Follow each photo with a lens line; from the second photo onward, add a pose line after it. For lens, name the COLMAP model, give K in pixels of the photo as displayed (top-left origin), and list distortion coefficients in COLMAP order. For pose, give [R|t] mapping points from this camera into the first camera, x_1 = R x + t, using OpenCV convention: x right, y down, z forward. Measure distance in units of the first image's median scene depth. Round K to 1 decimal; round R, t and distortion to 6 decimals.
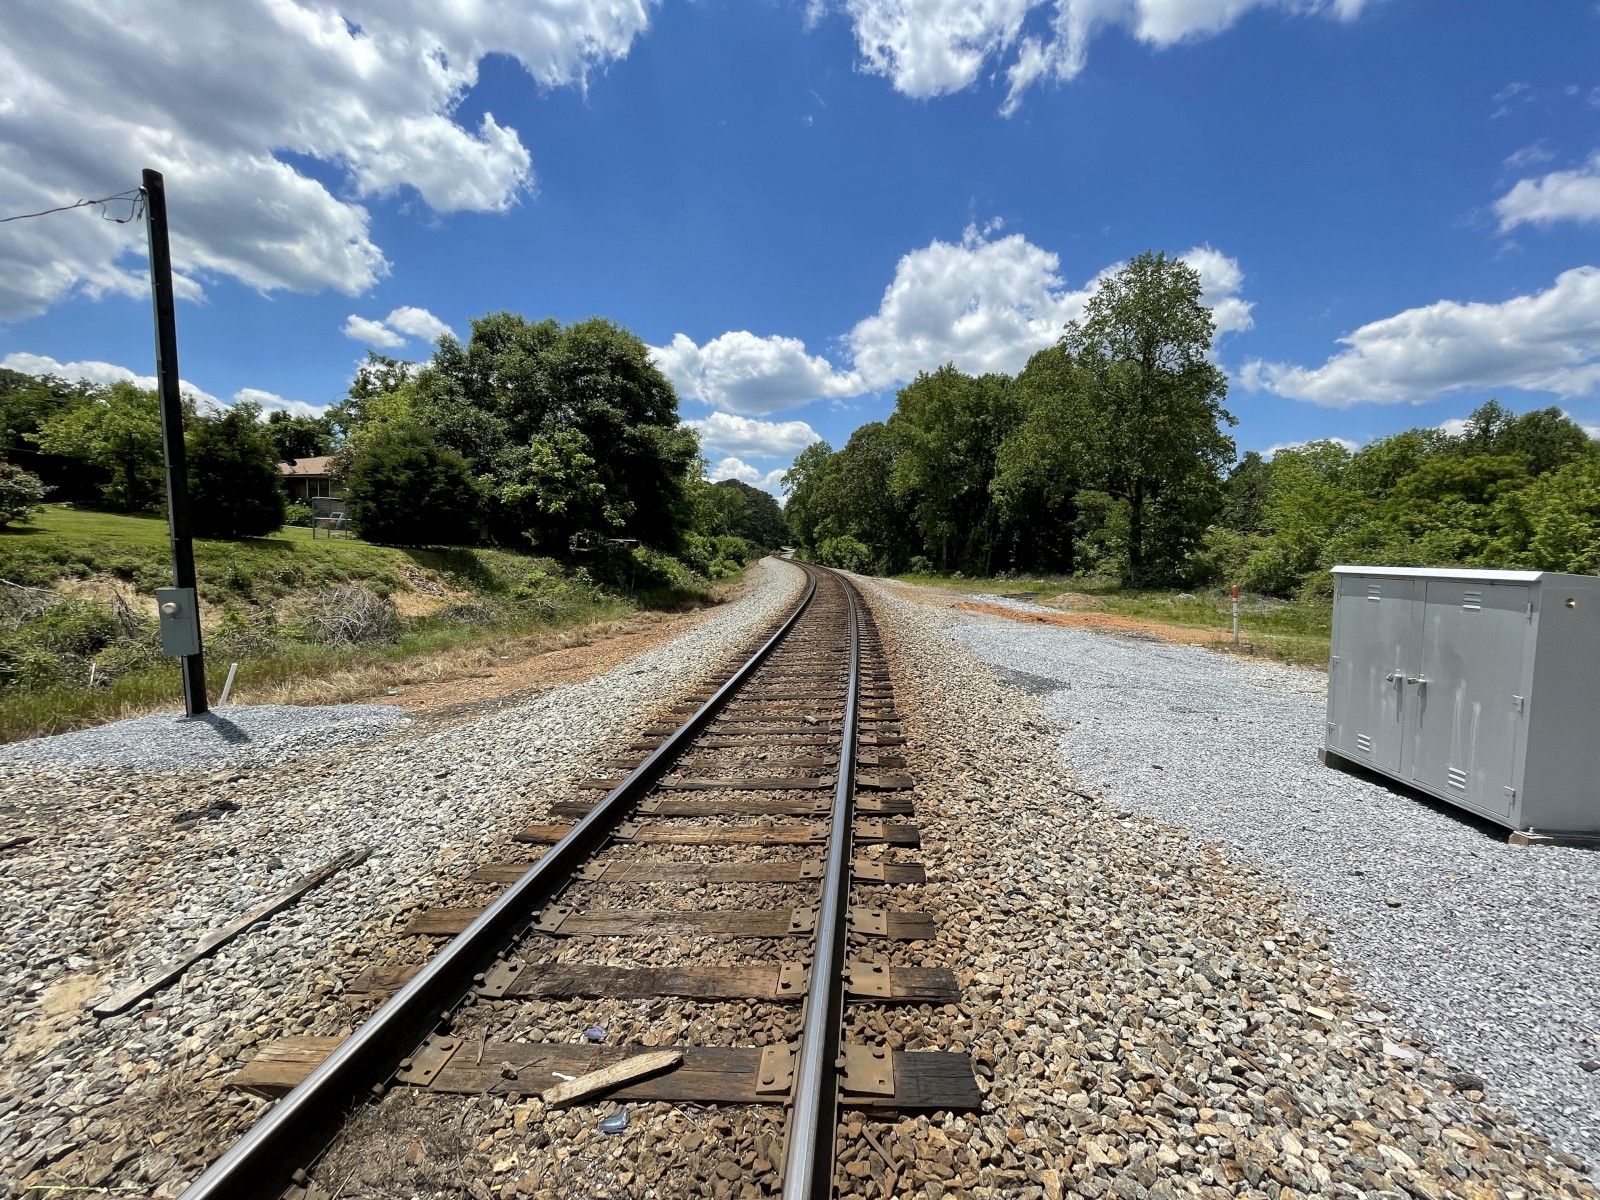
lens RADIAL K [[644.8, 0, 800.0], [0, 644.8, 600.0], [0, 0, 1]] dist [-0.002497, 0.000141]
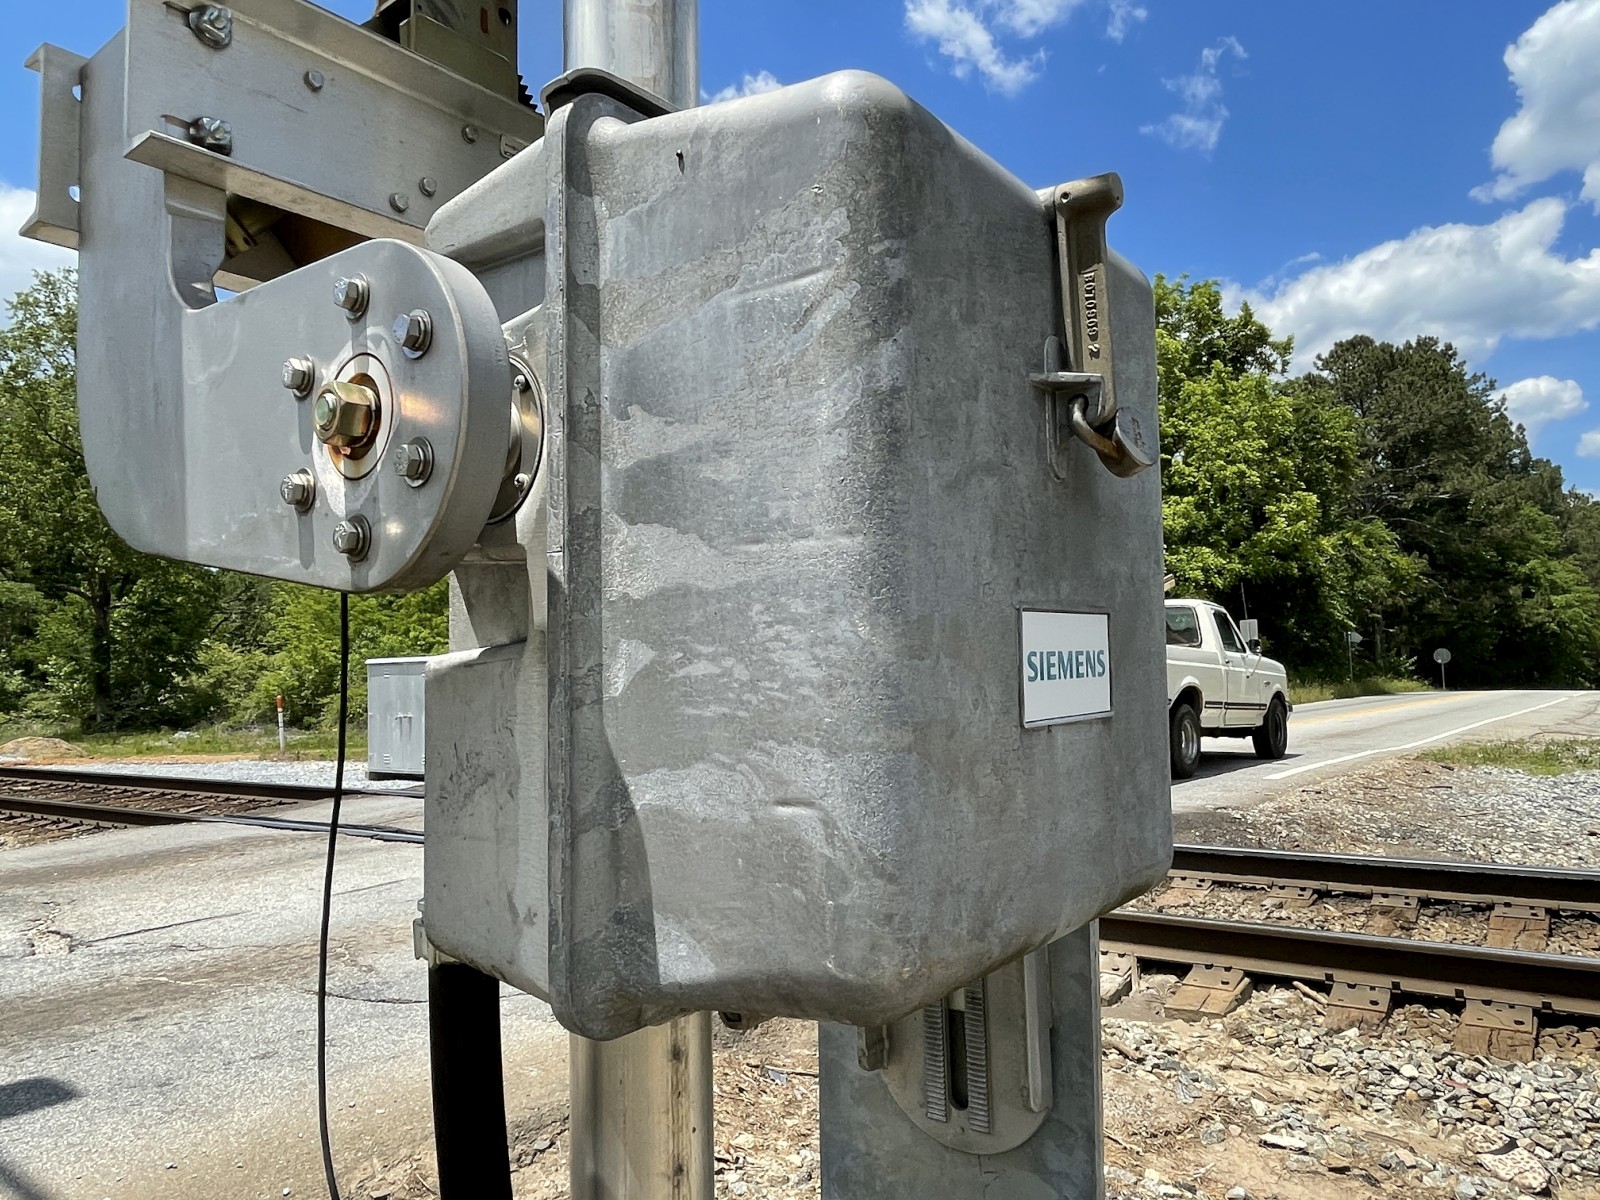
lens RADIAL K [[1094.5, 0, 800.0], [0, 1094.5, 600.0], [0, 0, 1]] dist [0.009446, 0.002449]
pose [[0.468829, 0.038669, 0.882442, -0.153685], [0.095635, 0.990946, -0.094234, 0.022926], [-0.878096, 0.128572, 0.460886, -0.175667]]
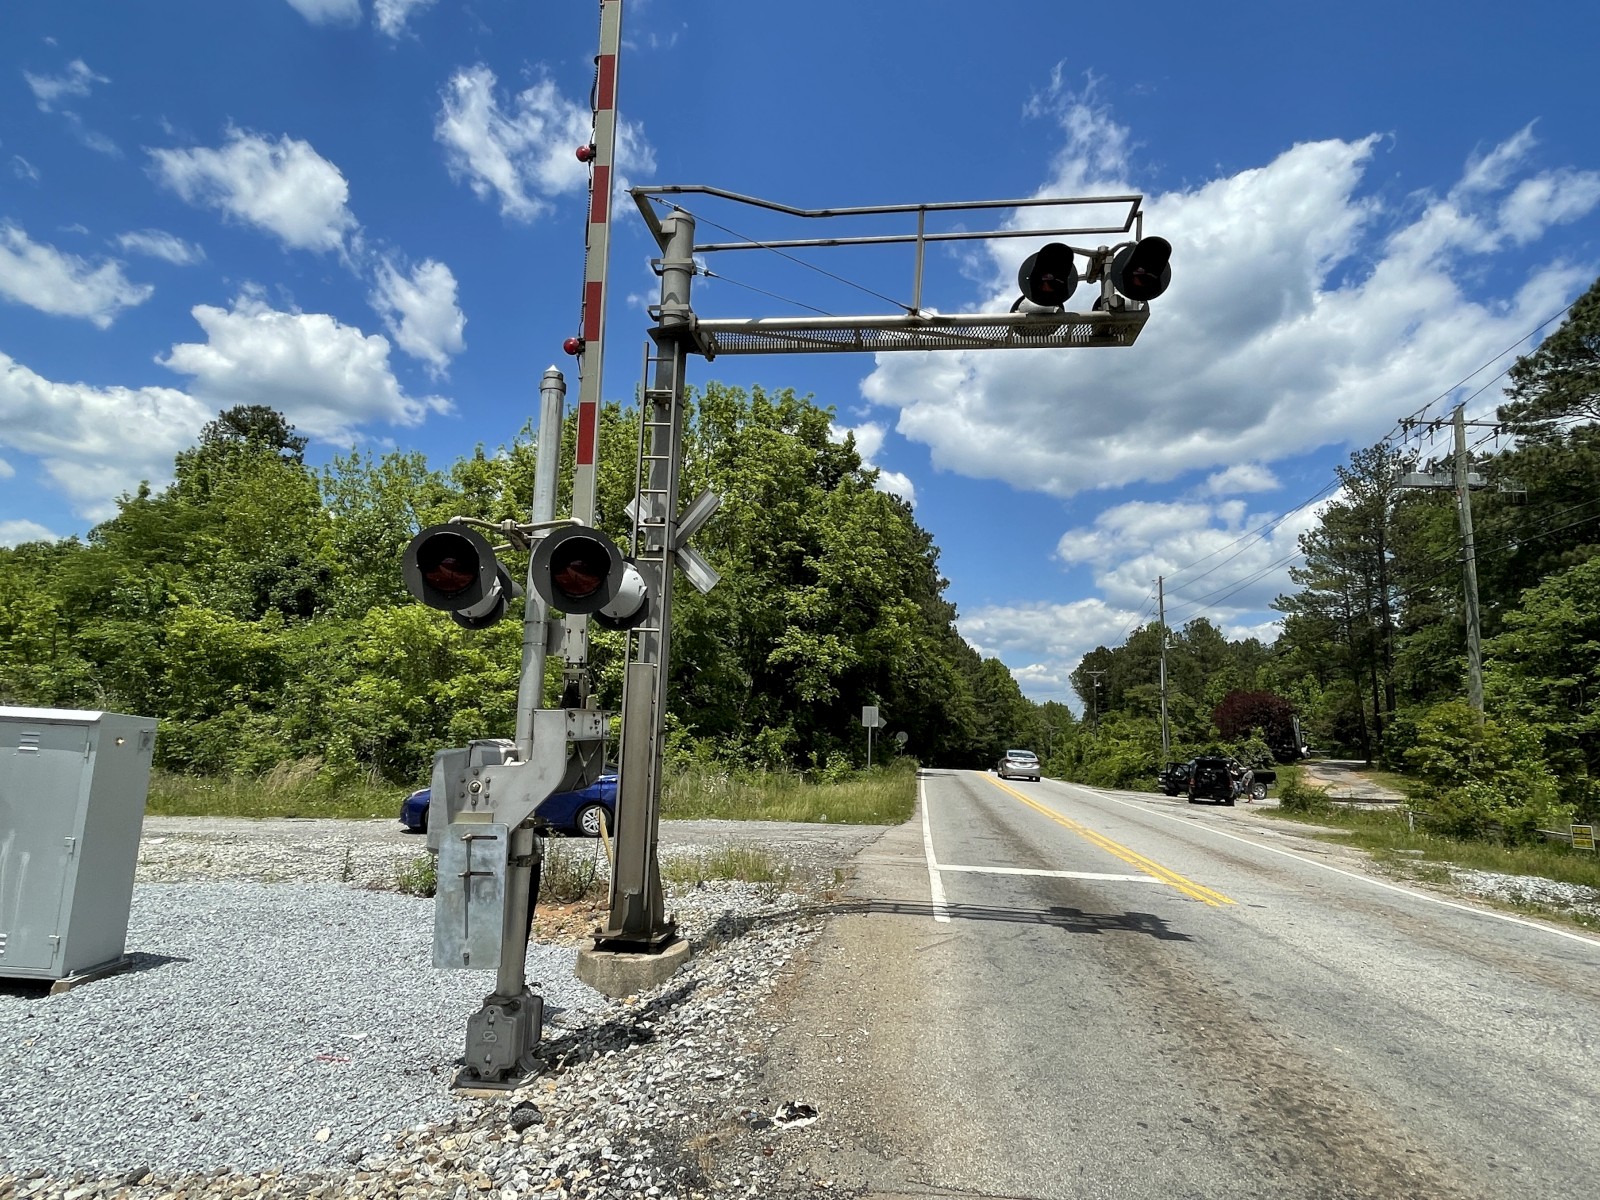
lens RADIAL K [[910.8, 0, 800.0], [0, 910.8, 600.0], [0, 0, 1]] dist [-0.003904, 0.000888]
pose [[-0.060518, 0.122807, 0.990584, -0.042924], [0.024909, 0.992279, -0.121495, -0.001696], [-0.997856, 0.017322, -0.063110, -0.004580]]
